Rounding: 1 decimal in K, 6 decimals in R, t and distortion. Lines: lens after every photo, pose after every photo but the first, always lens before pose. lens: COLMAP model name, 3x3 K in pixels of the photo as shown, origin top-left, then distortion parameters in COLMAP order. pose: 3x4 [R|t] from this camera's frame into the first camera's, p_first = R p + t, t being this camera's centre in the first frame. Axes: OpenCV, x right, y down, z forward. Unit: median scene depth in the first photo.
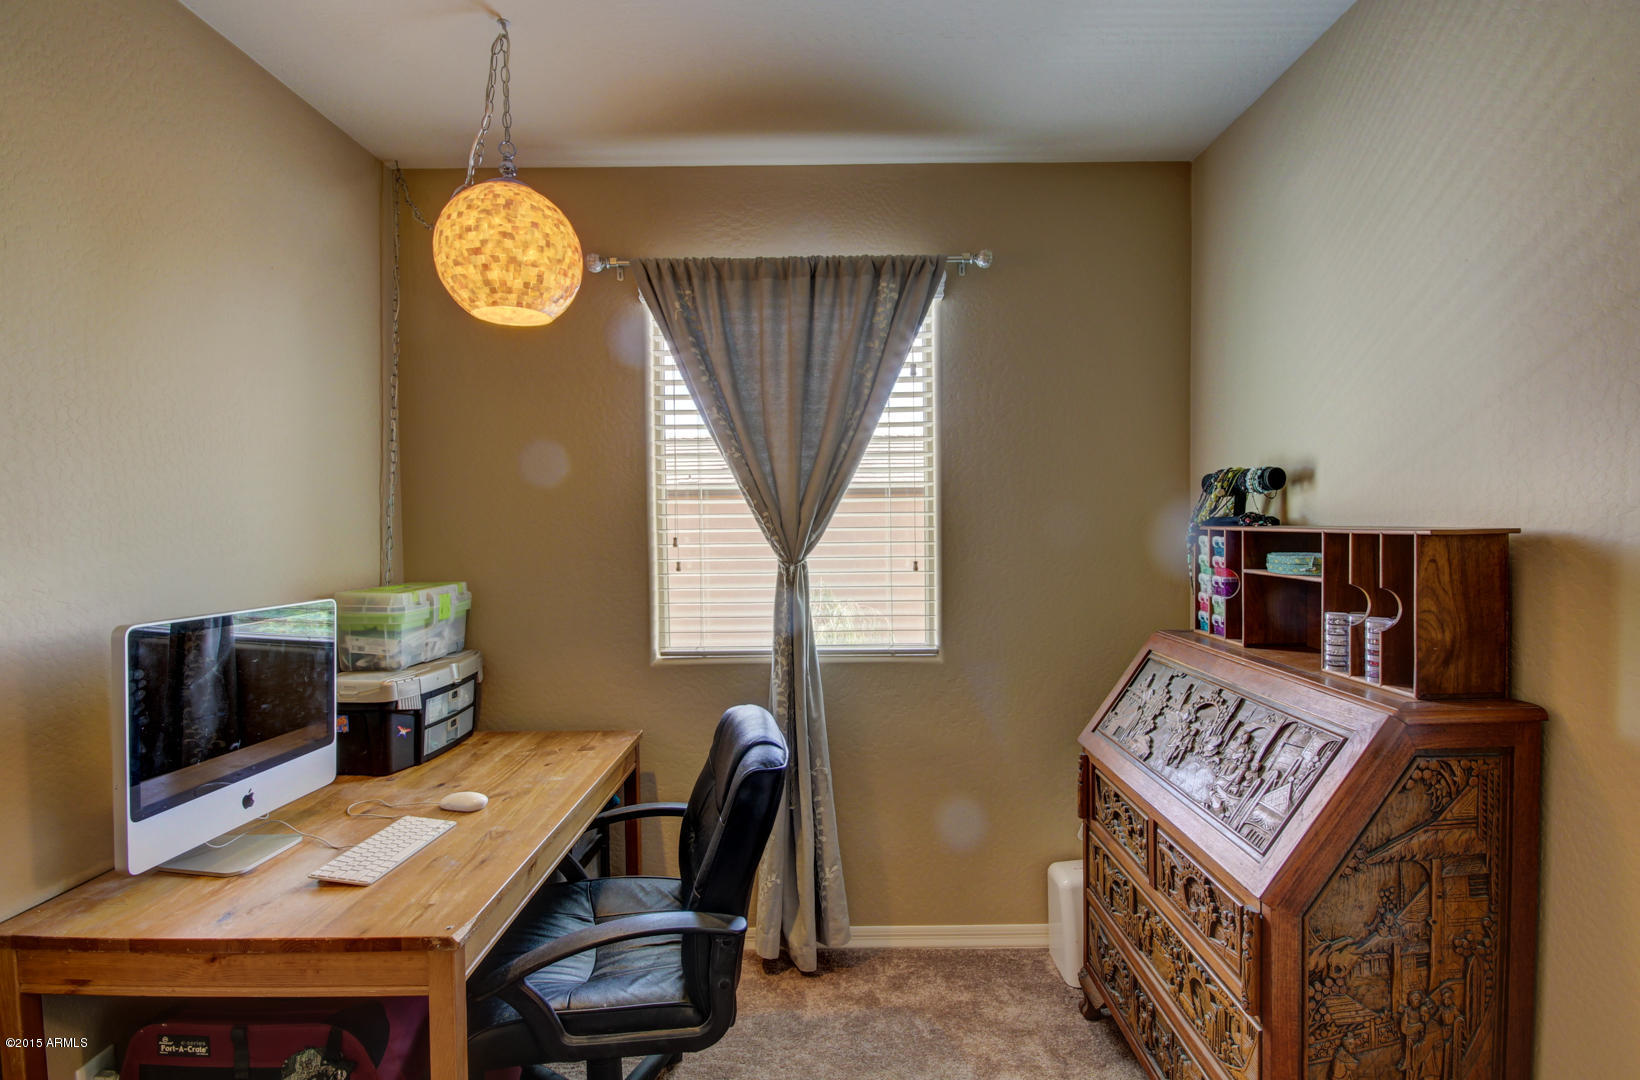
lens RADIAL K [[771.3, 0, 830.5], [0, 771.3, 545.1], [0, 0, 1]] dist [-0.002544, -0.001527]
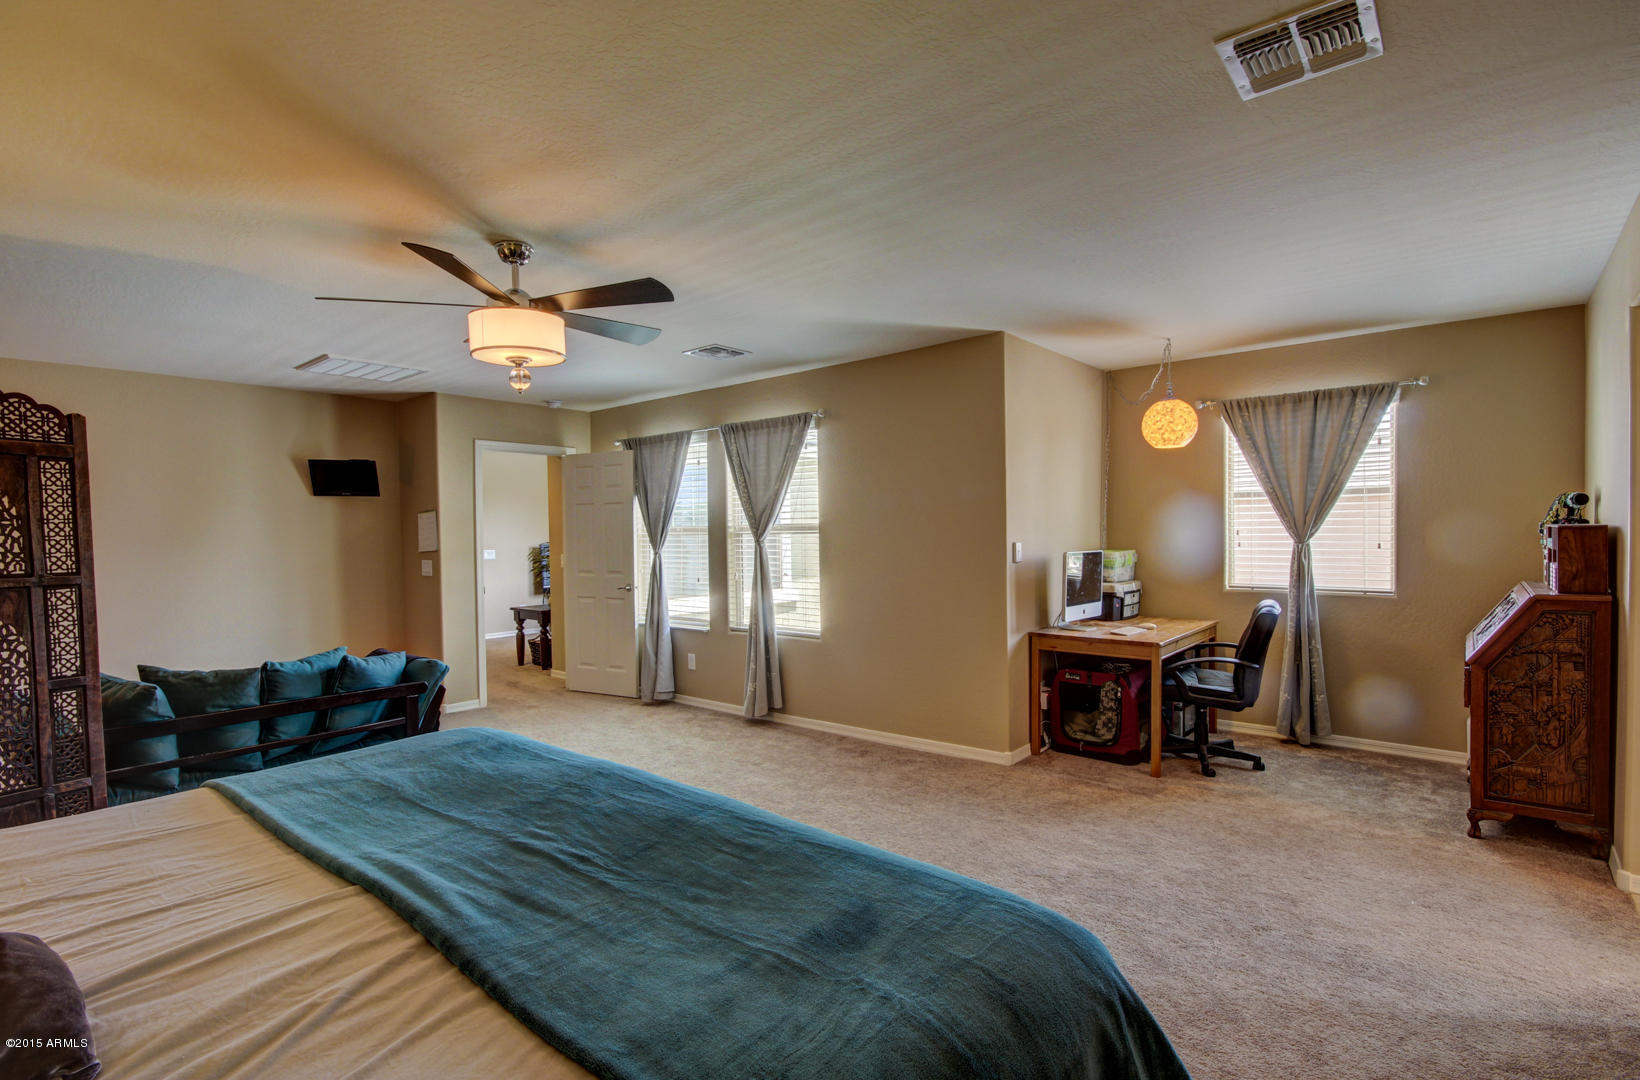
lens RADIAL K [[771.3, 0, 830.5], [0, 771.3, 545.1], [0, 0, 1]] dist [-0.002544, -0.001527]
pose [[0.762967, 0.015818, -0.646243, 0.315297], [-0.016801, 0.999848, 0.004639, 0.039535], [0.646219, 0.007318, 0.763117, -1.340193]]
